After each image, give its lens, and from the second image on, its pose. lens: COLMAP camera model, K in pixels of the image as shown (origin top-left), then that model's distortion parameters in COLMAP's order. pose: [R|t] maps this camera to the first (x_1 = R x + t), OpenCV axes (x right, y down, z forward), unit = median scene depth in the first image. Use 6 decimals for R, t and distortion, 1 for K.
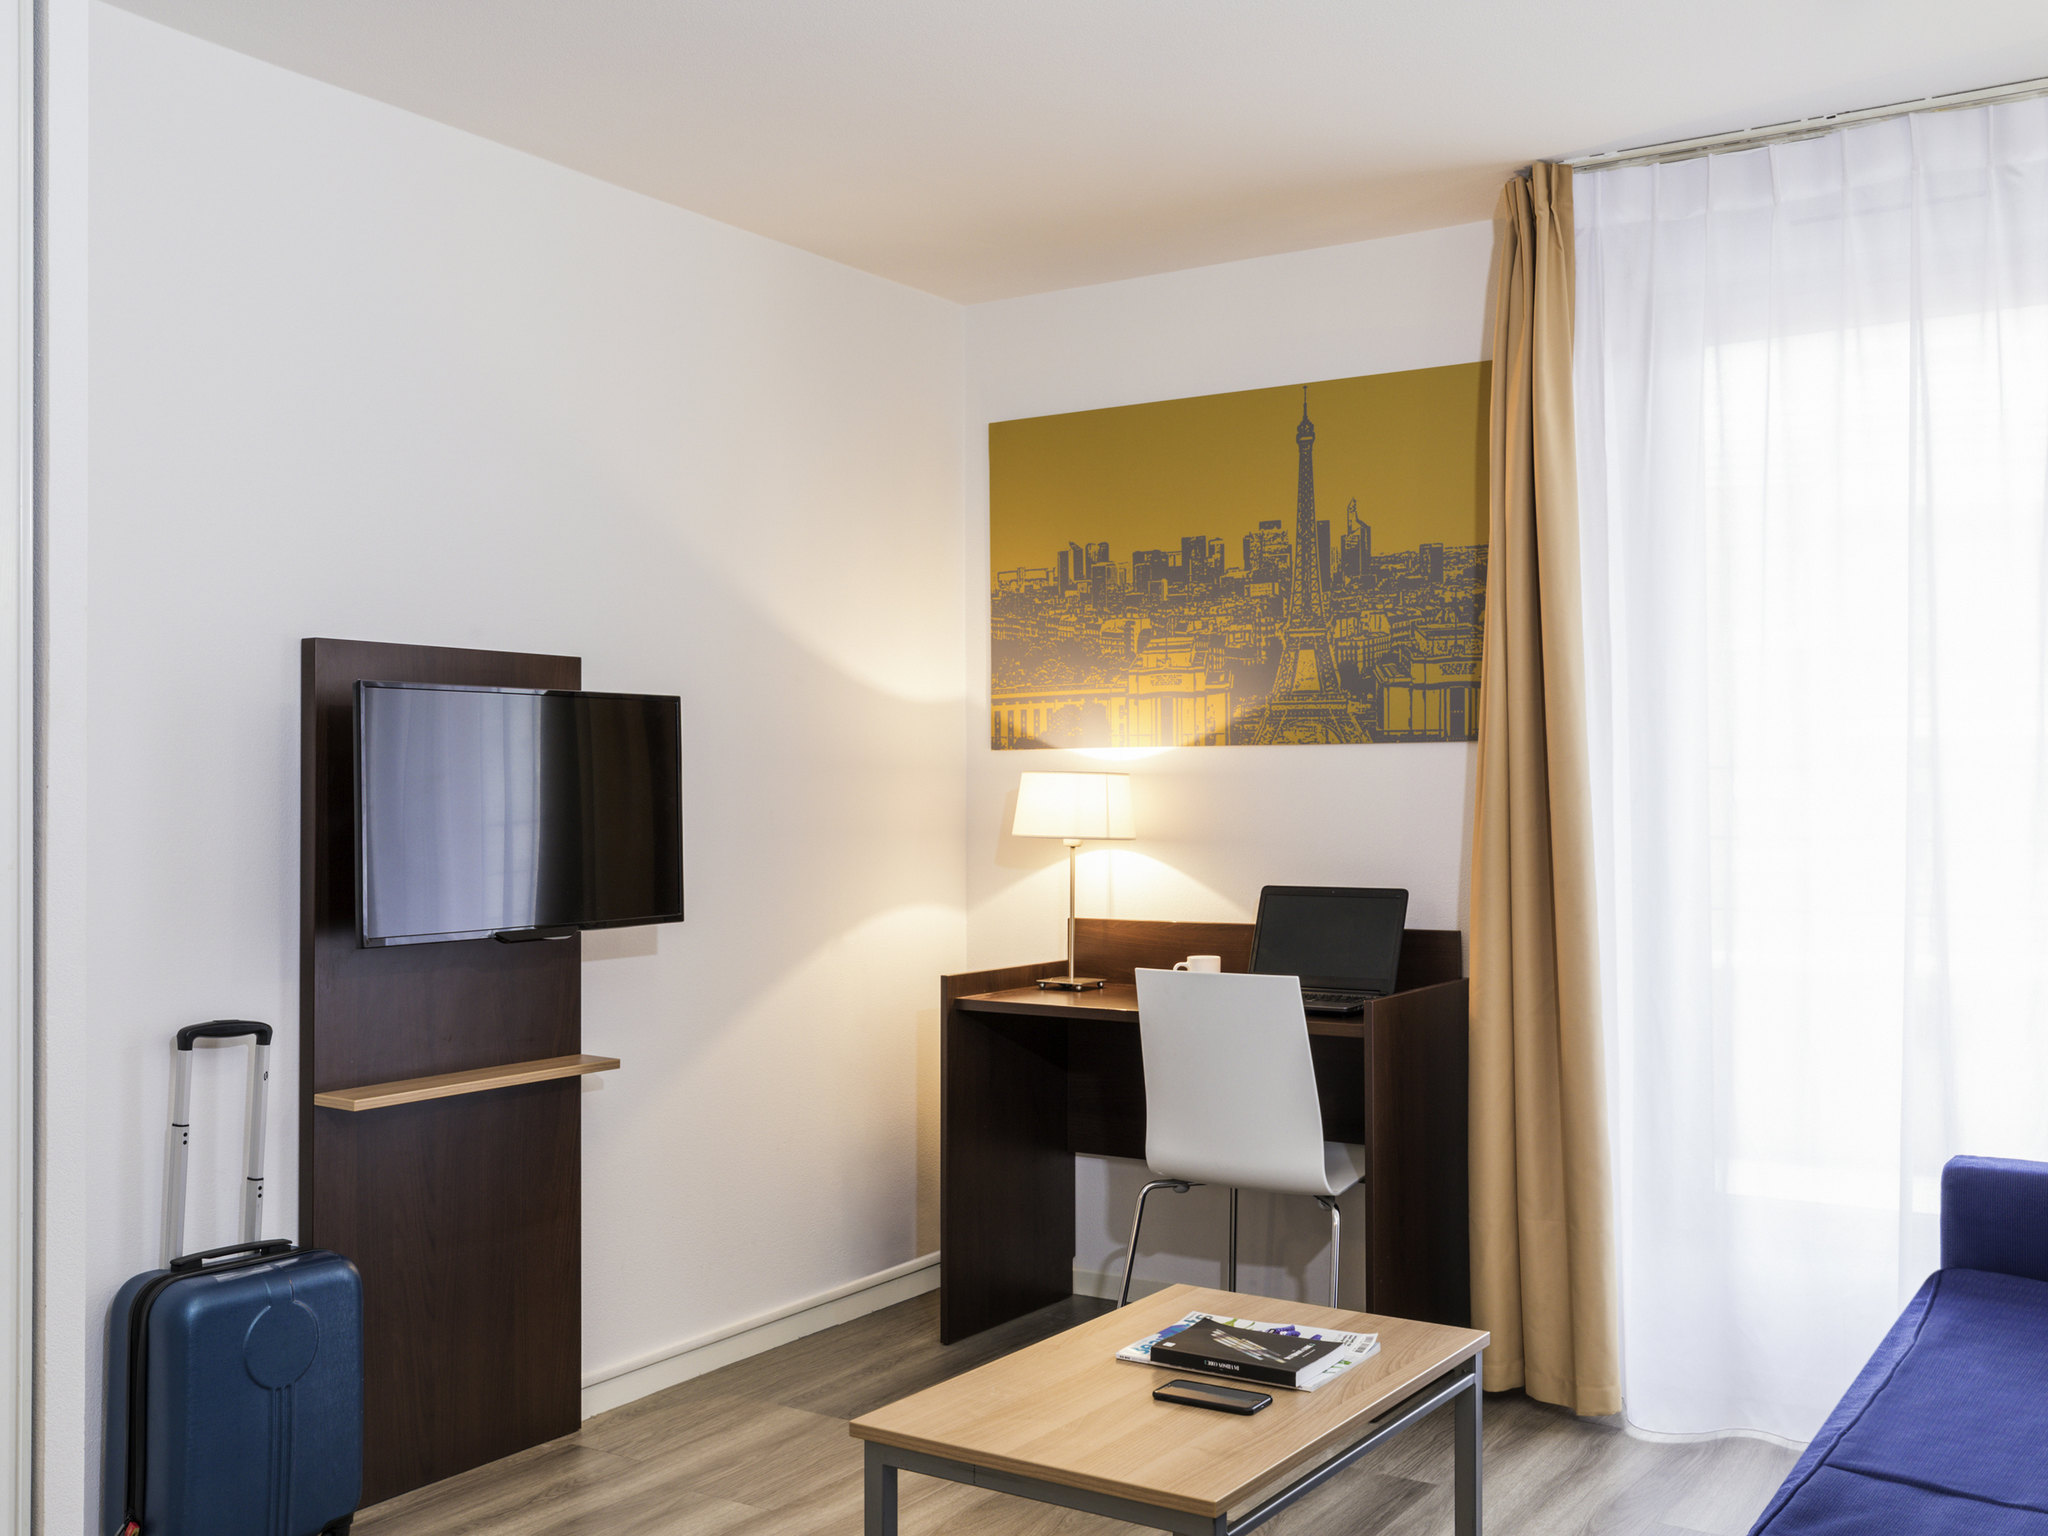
lens RADIAL K [[2022.1, 0, 1024.8], [0, 2022.1, 772.4], [0, 0, 1]] dist [0.004799, 0.000000]
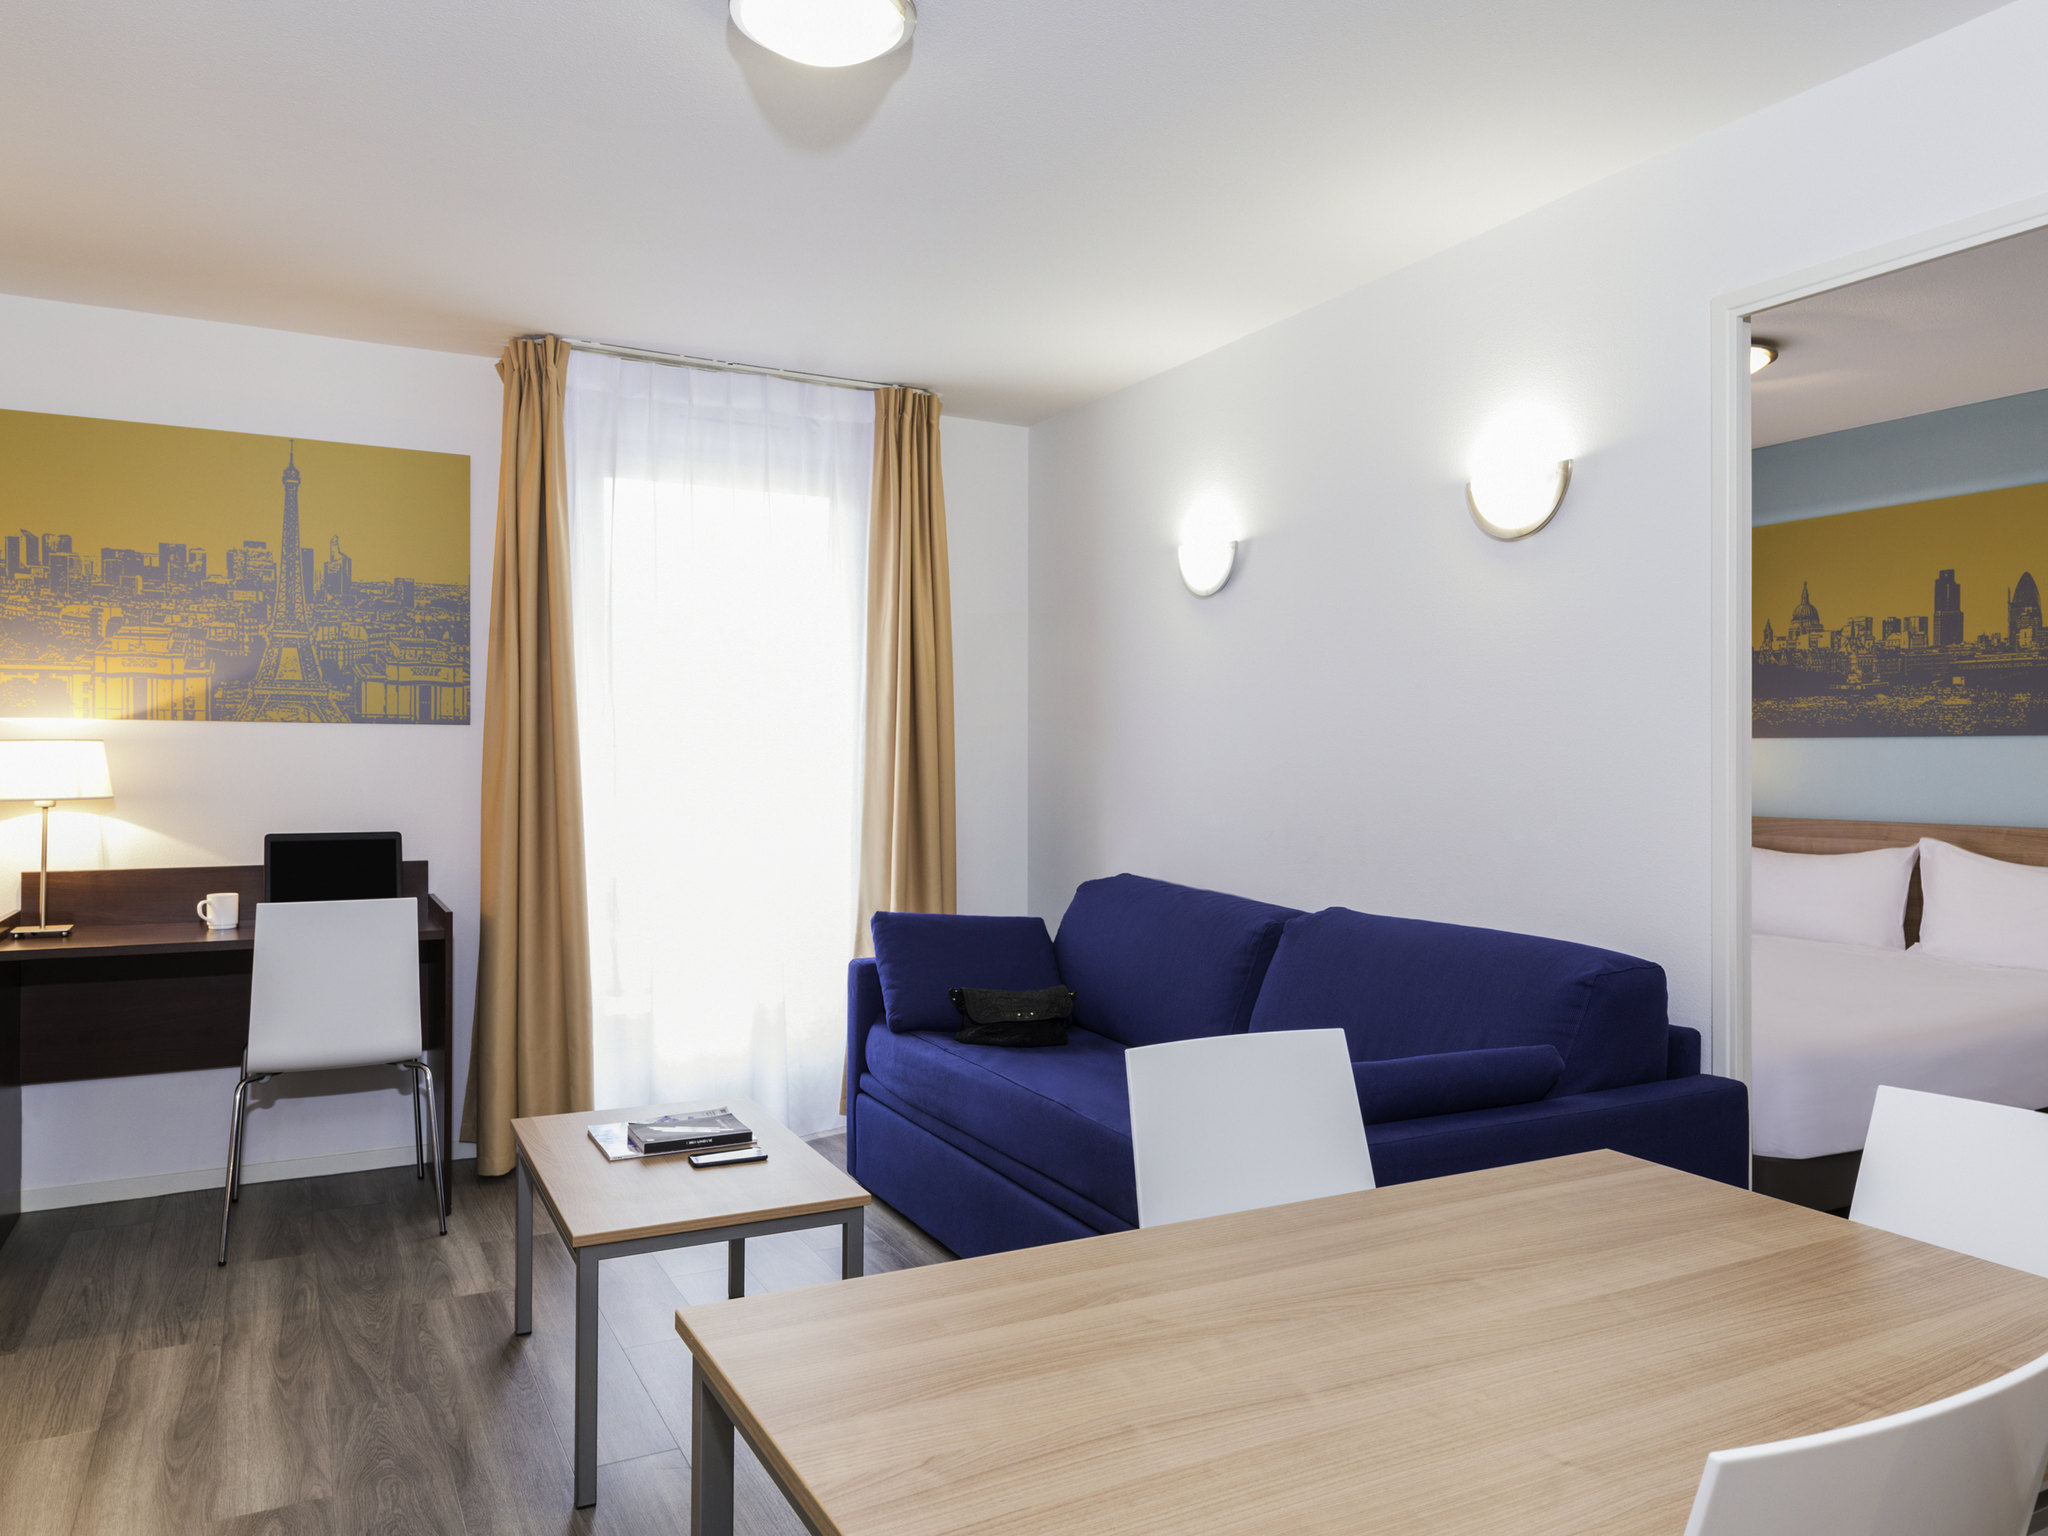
lens RADIAL K [[1411.4, 0, 1019.0], [0, 1411.4, 761.3], [0, 0, 1]] dist [-0.003216, 0.000989]
pose [[0.489480, 0.008435, 0.871973, -0.404869], [-0.014668, 0.999891, -0.001438, 0.005177], [-0.871891, -0.012086, 0.489551, 0.165499]]
